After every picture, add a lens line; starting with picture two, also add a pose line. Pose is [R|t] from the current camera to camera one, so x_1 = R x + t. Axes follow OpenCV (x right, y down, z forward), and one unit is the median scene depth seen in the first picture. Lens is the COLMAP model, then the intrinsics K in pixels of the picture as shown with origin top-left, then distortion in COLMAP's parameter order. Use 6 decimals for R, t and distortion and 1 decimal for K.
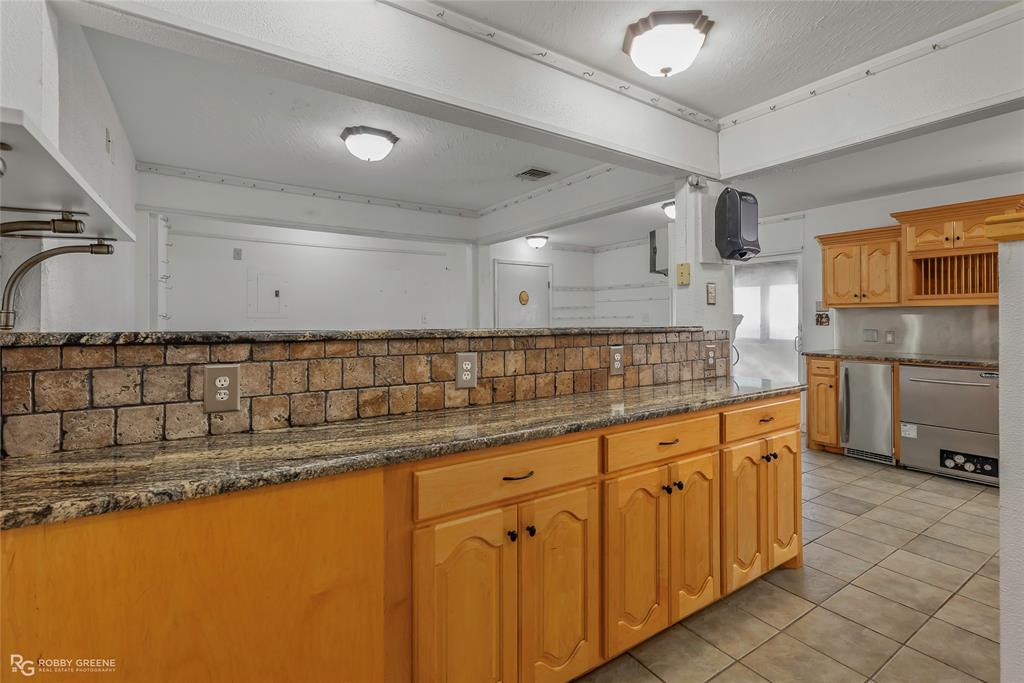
lens RADIAL K [[471.0, 0, 519.6], [0, 471.0, 319.6], [0, 0, 1]] dist [-0.010856, 0.003044]
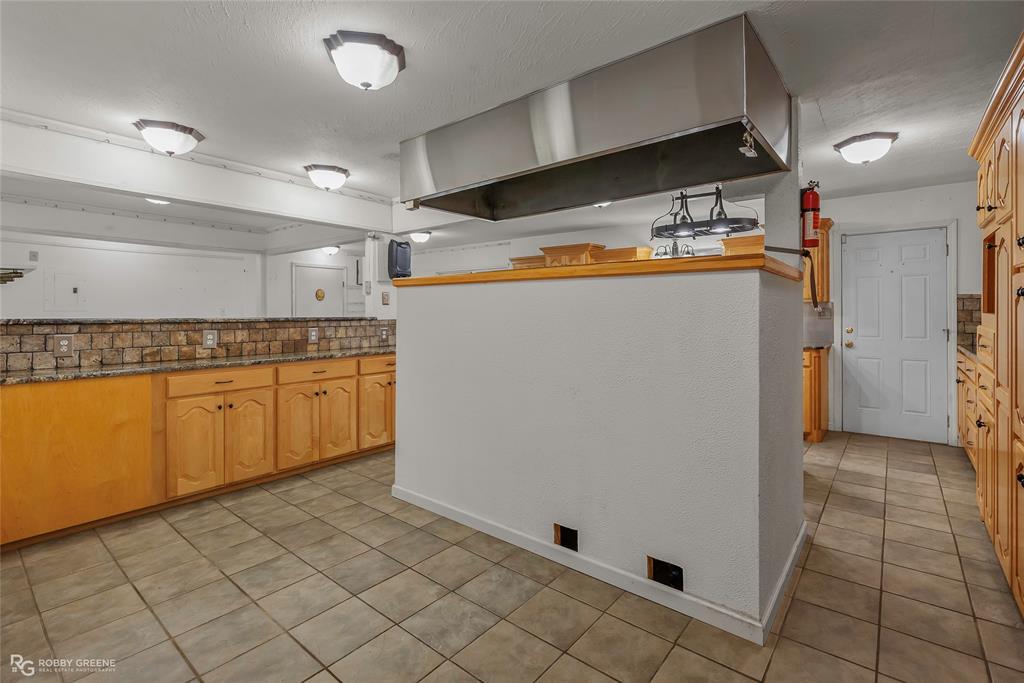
lens RADIAL K [[471.0, 0, 516.6], [0, 471.0, 315.1], [0, 0, 1]] dist [-0.010856, 0.003044]
pose [[0.954528, -0.000036, 0.298122, 0.468525], [-0.001797, 0.999981, 0.005876, -0.005124], [-0.298116, -0.006144, 0.954510, -1.105450]]
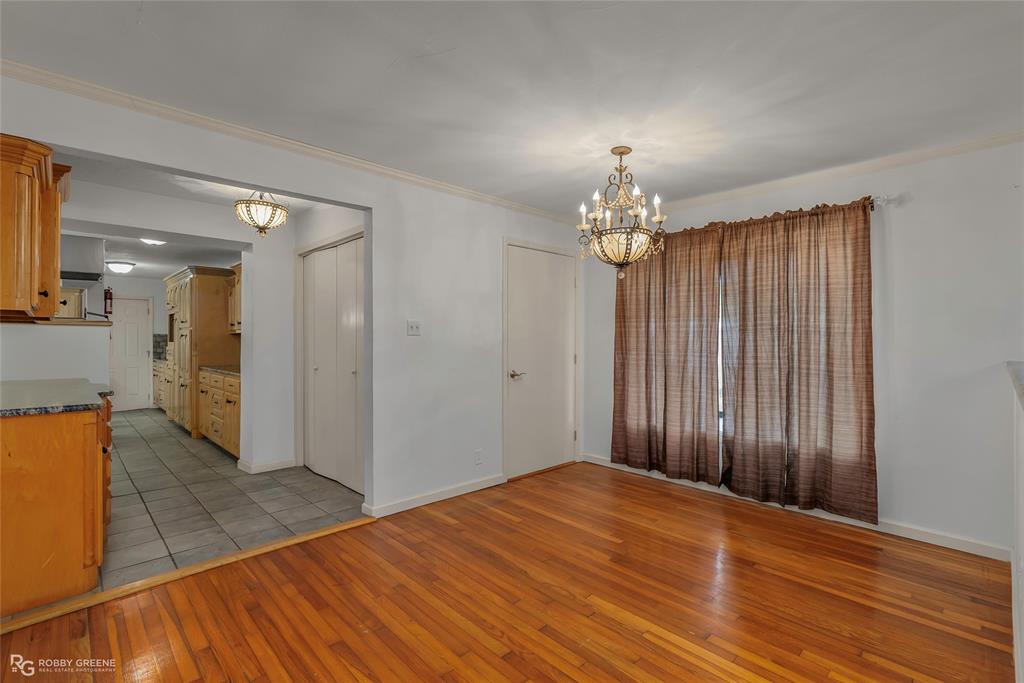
lens RADIAL K [[471.0, 0, 512.1], [0, 471.0, 342.3], [0, 0, 1]] dist [-0.010856, 0.003044]
pose [[-0.182263, 0.005560, 0.983234, -2.259320], [0.006902, 0.999967, -0.004376, 0.038335], [-0.983226, 0.005988, -0.182295, -2.332818]]
